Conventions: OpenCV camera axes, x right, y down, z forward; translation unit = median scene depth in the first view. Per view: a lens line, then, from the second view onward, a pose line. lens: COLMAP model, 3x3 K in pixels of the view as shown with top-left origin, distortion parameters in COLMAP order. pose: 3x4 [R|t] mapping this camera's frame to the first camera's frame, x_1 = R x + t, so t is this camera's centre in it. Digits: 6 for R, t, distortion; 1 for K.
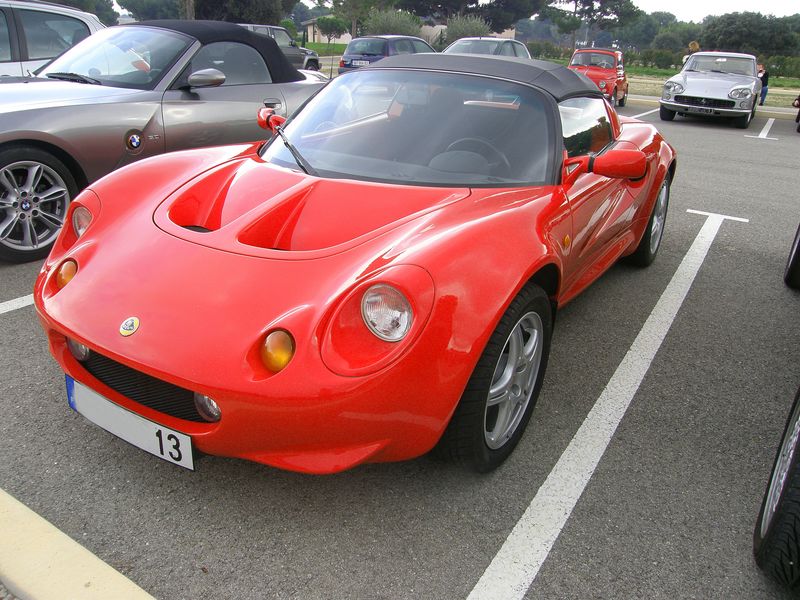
lens RADIAL K [[681.8, 0, 399.1], [0, 681.8, 298.0], [0, 0, 1]] dist [-0.165865, 0.198124]
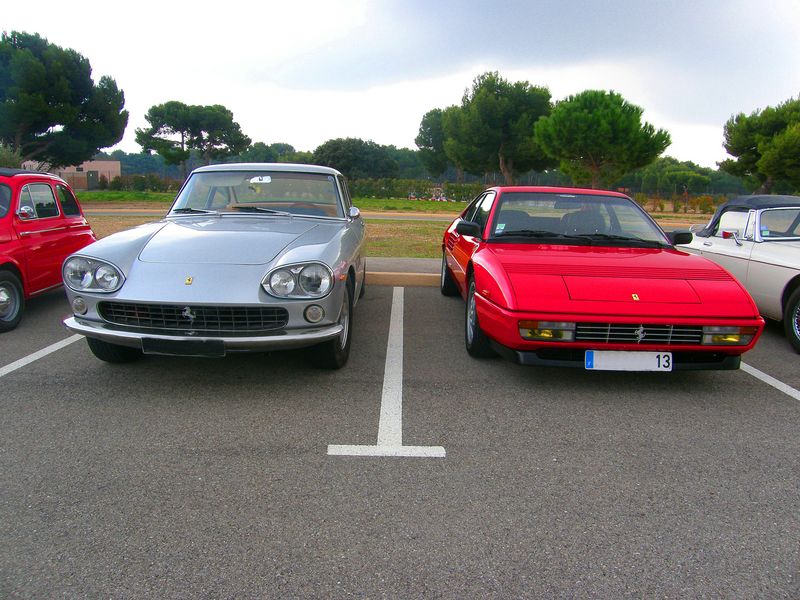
lens RADIAL K [[681.8, 0, 399.1], [0, 681.8, 298.0], [0, 0, 1]] dist [-0.165865, 0.198124]
pose [[0.869612, -0.109133, 0.481524, 0.077816], [0.196324, 0.971281, -0.134422, -0.048044], [-0.453025, 0.211430, 0.866063, 0.135684]]
